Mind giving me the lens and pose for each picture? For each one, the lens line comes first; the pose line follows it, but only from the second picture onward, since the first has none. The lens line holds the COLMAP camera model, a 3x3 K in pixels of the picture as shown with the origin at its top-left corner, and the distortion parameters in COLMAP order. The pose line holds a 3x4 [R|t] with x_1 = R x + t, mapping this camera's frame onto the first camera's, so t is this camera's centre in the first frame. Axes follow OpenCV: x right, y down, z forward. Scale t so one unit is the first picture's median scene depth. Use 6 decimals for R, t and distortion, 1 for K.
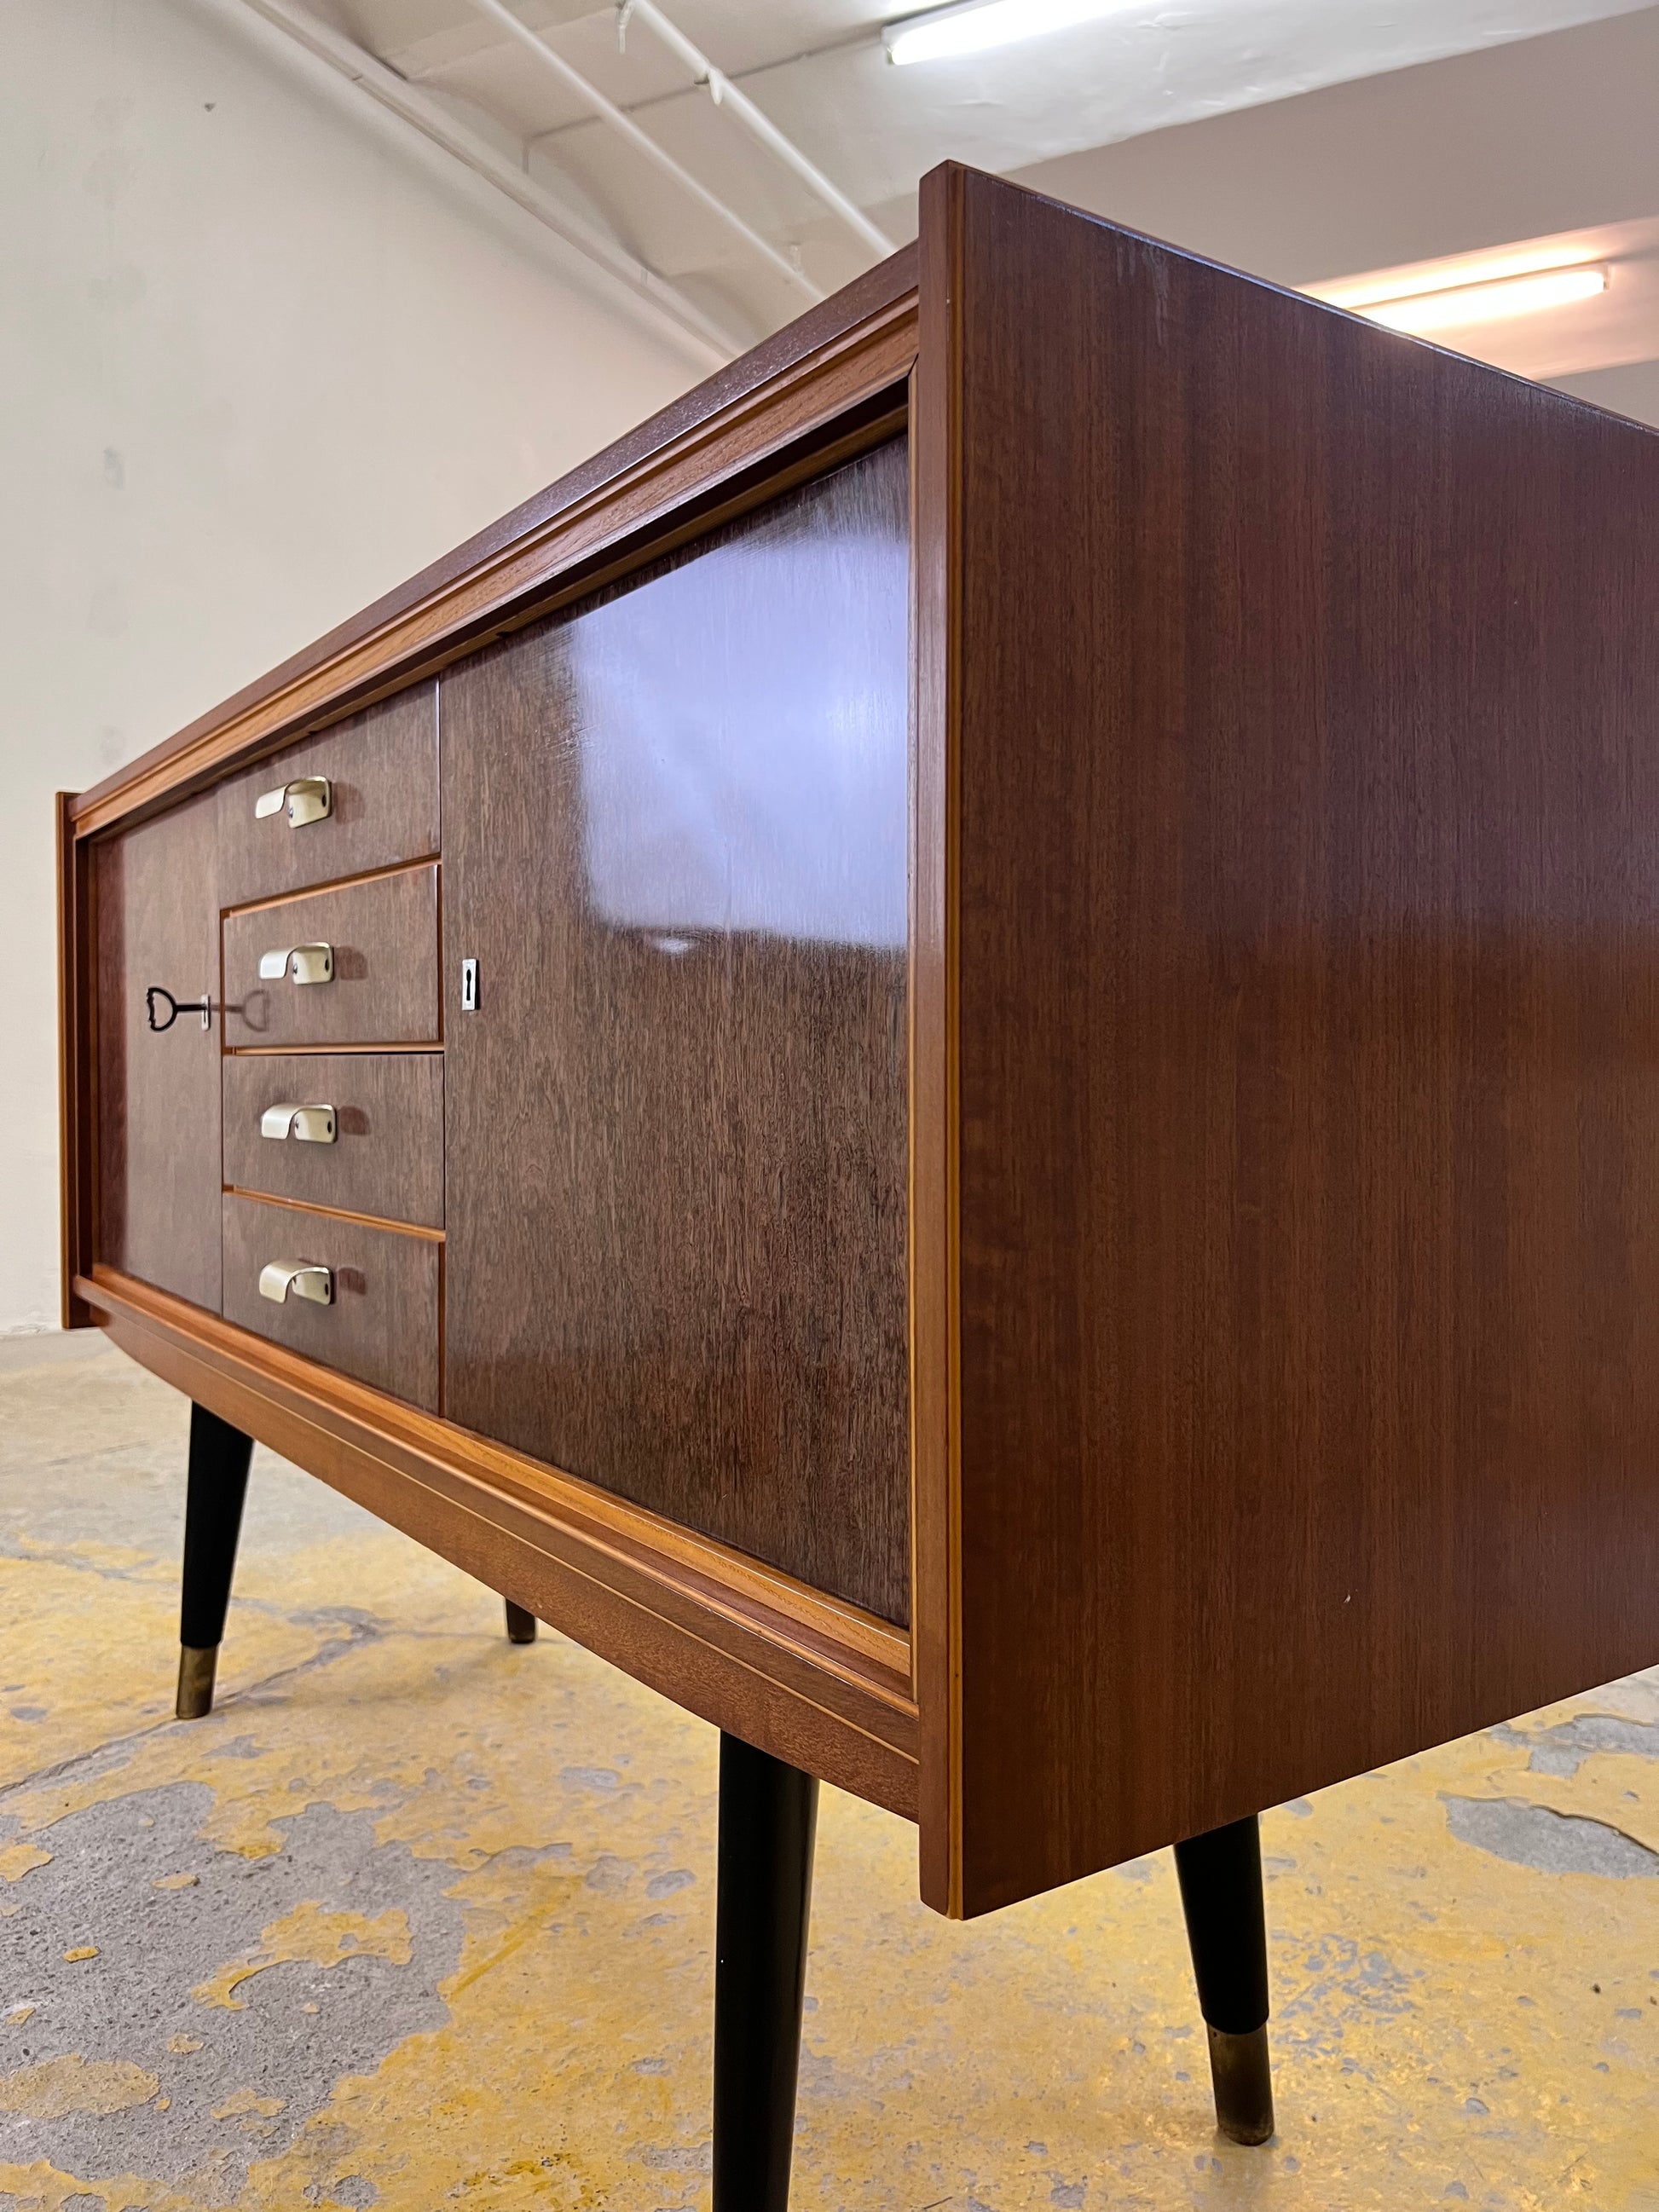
lens RADIAL K [[1663.3, 0, 825.9], [0, 1663.3, 1098.2], [0, 0, 1]] dist [0.041124, -0.055349]
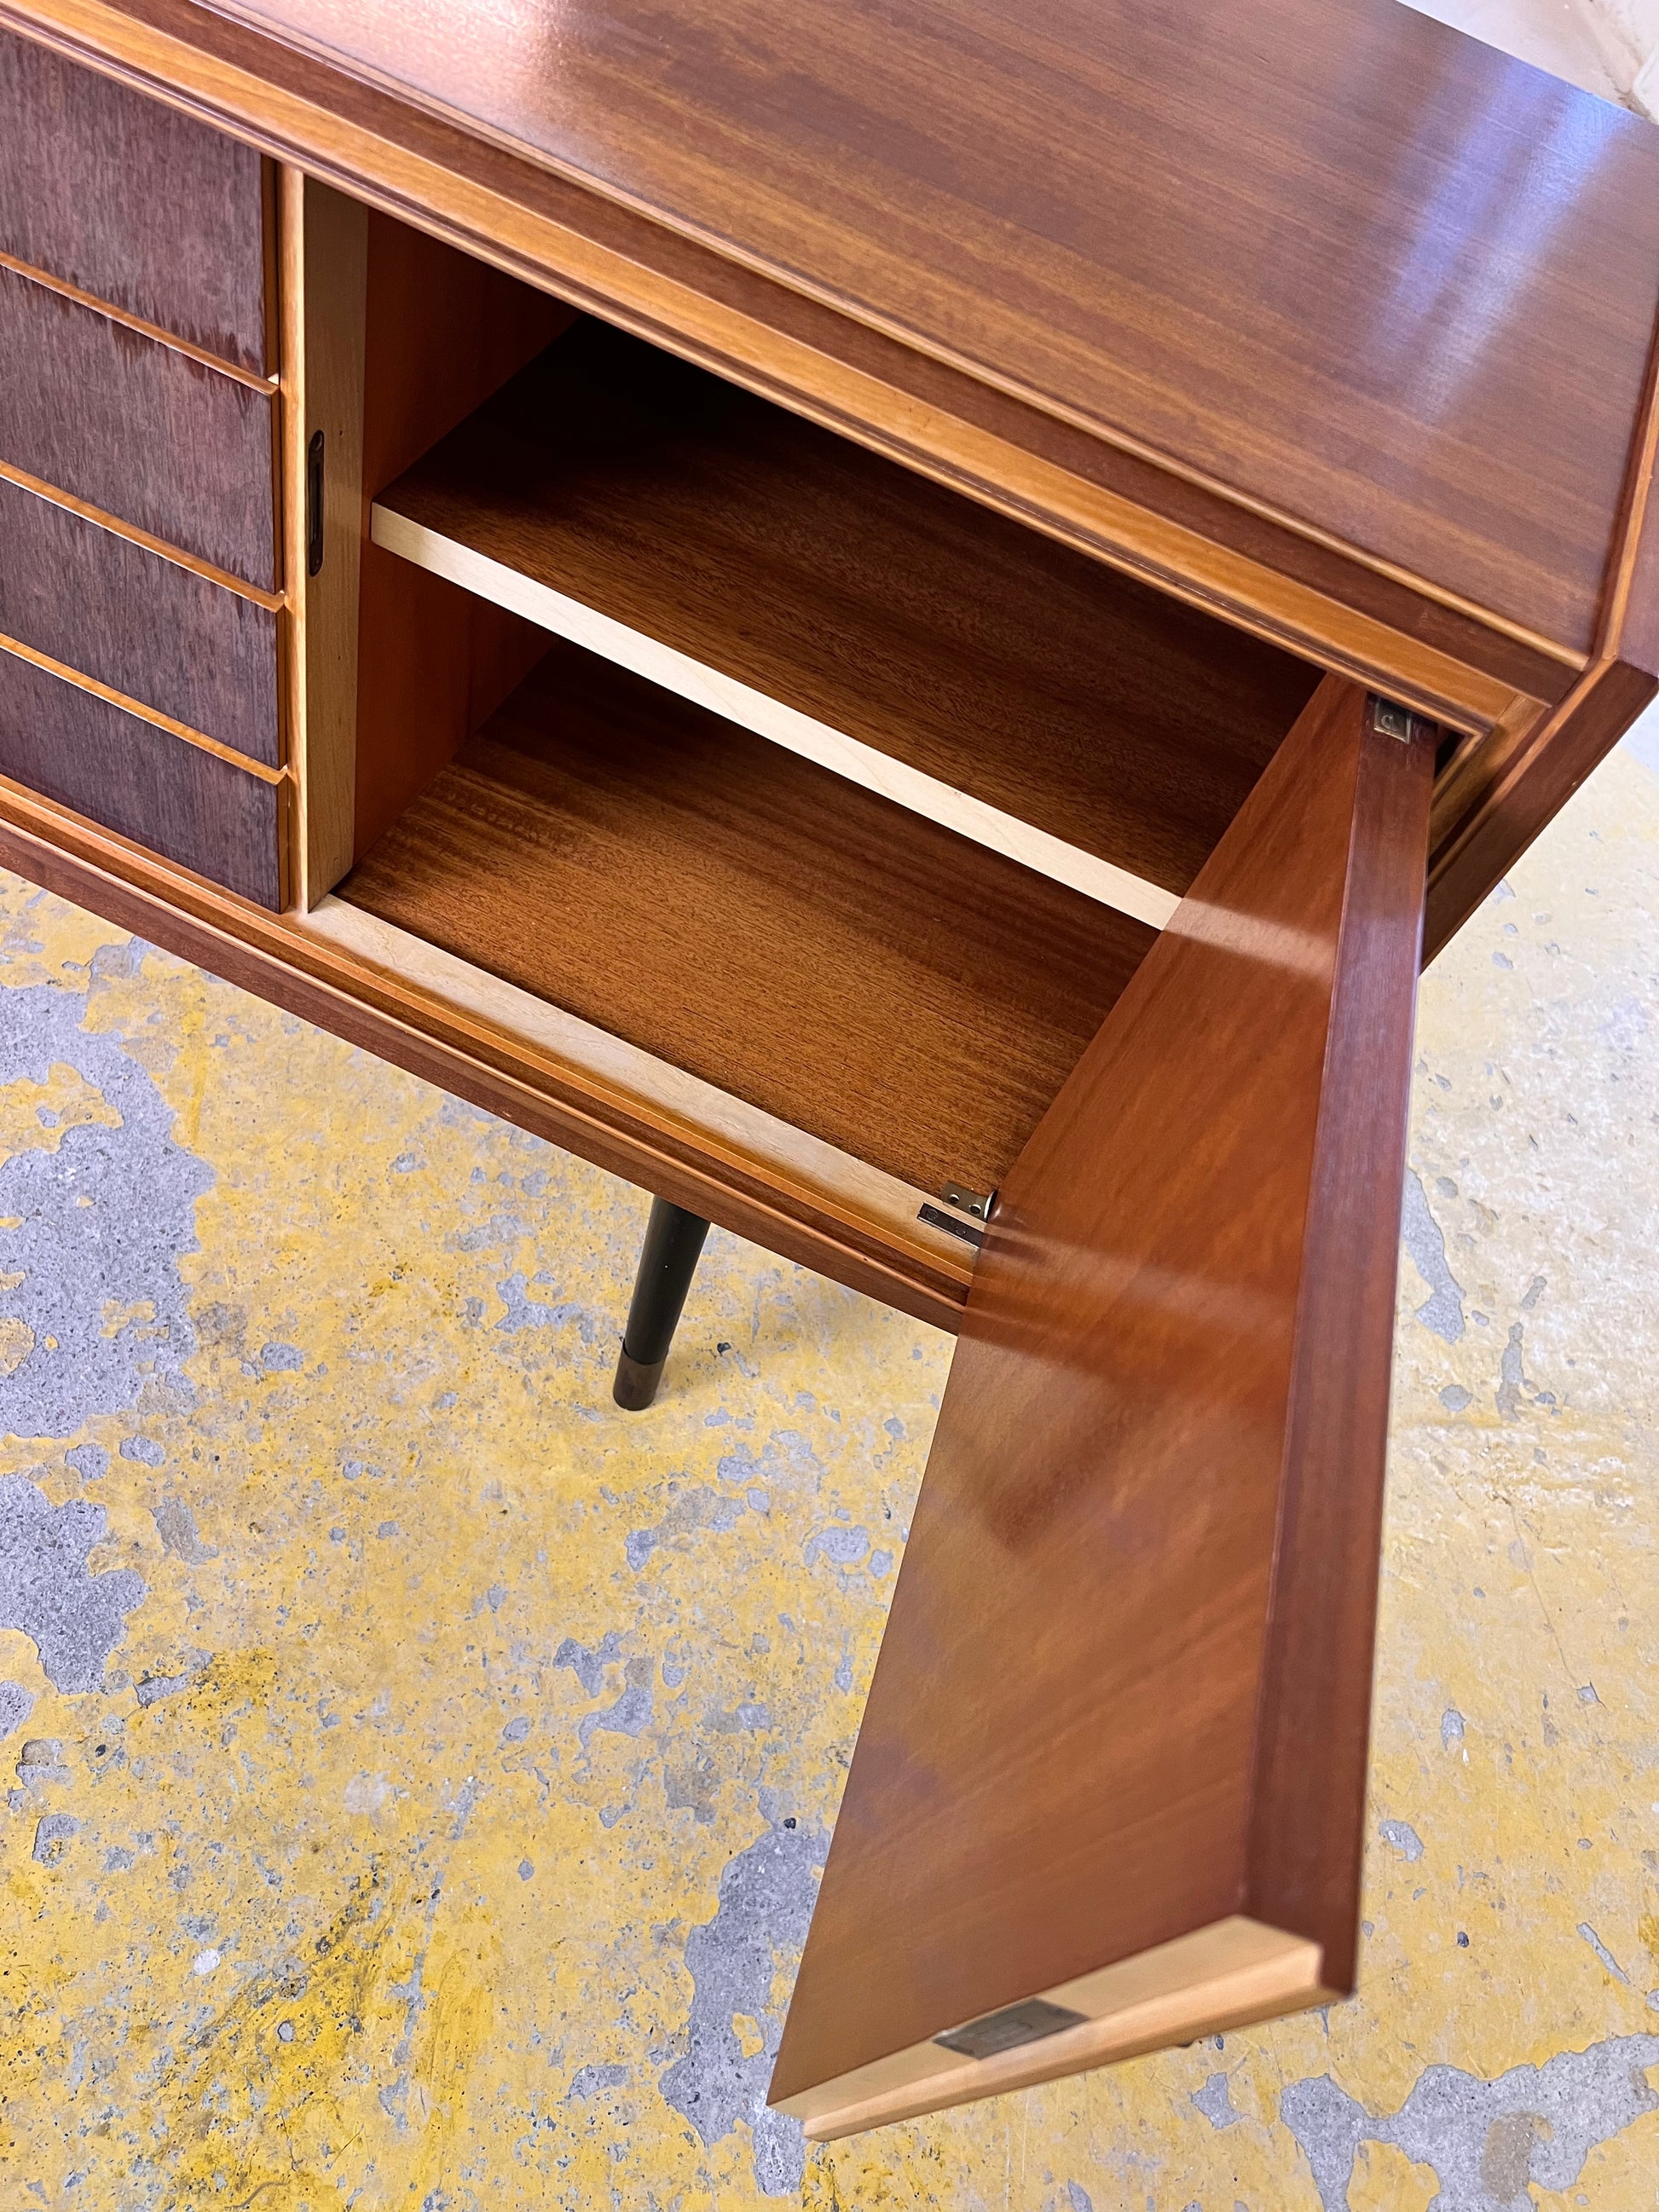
lens RADIAL K [[1689.2, 0, 830.3], [0, 1689.2, 1120.4], [0, 0, 1]] dist [0.047239, -0.068540]
pose [[0.820603, -0.322487, 0.471818, -0.417650], [-0.234422, 0.562992, 0.792519, -0.521150], [-0.521207, -0.760948, 0.386395, 0.331026]]
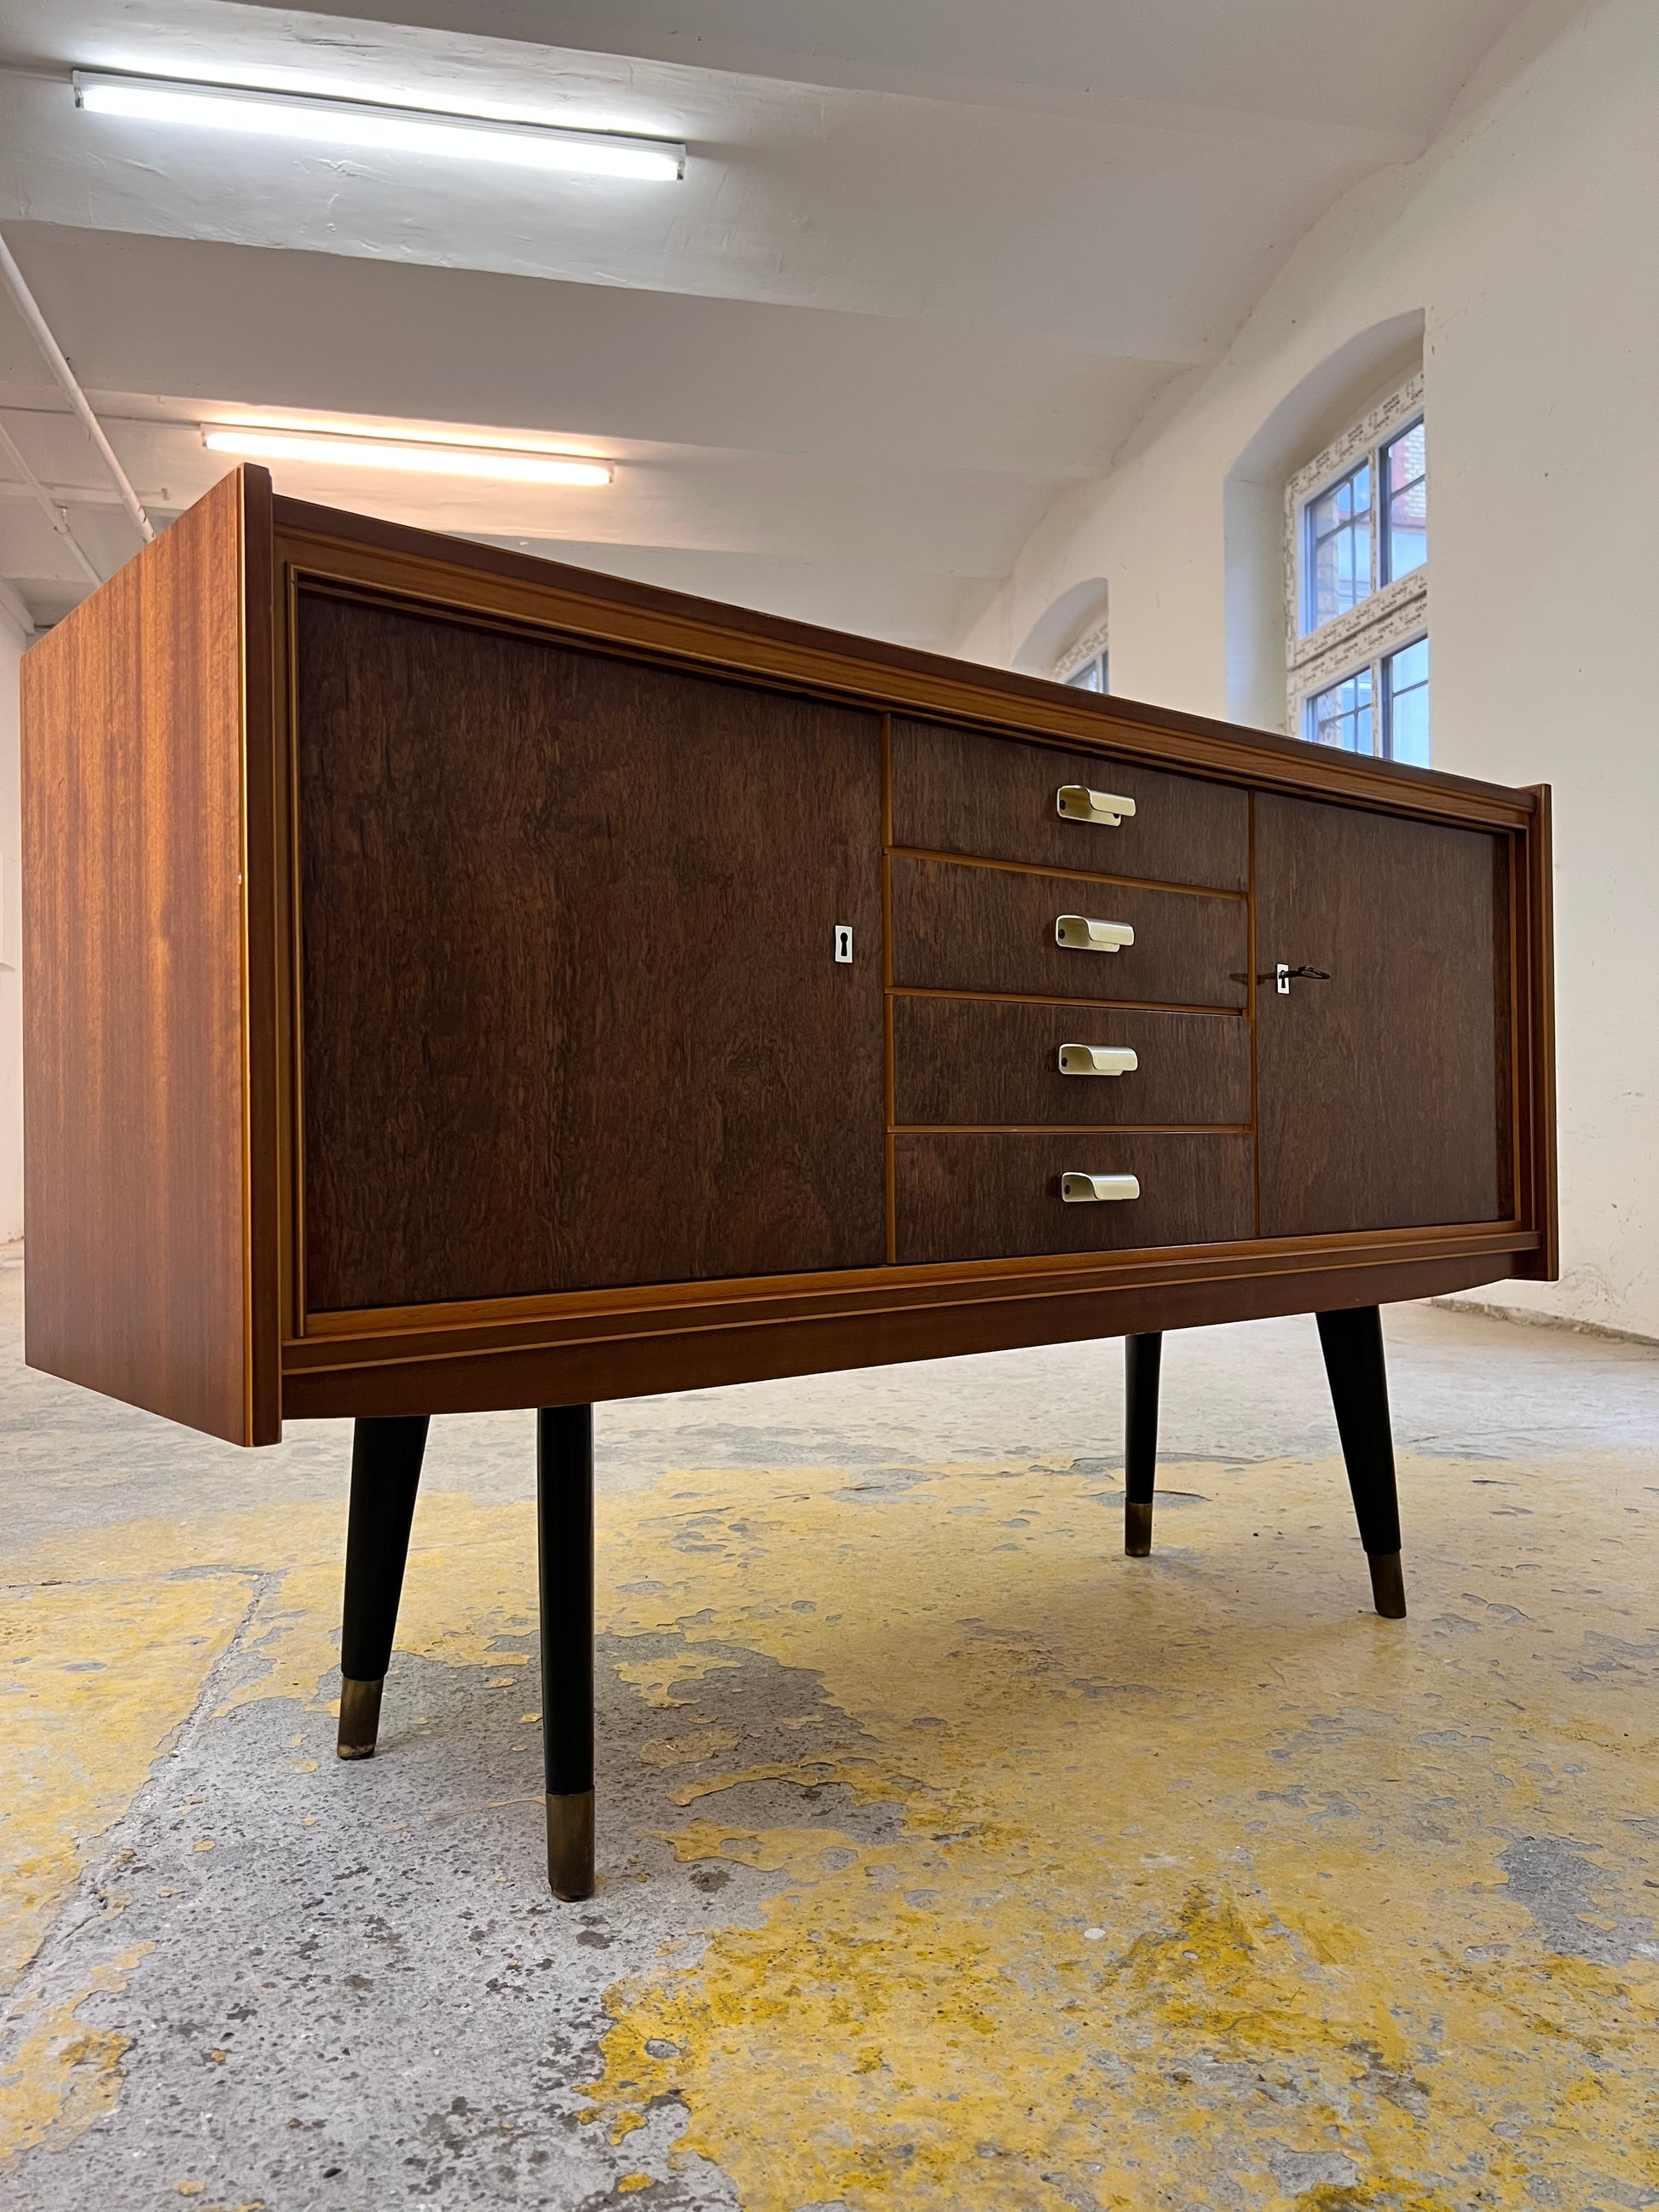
lens RADIAL K [[1663.3, 0, 825.9], [0, 1663.3, 1098.2], [0, 0, 1]] dist [0.041124, -0.055349]
pose [[-0.067577, 0.017072, 0.997568, -1.632141], [0.026279, 0.999537, -0.015326, 0.060136], [-0.997368, 0.025179, -0.067994, 1.358581]]
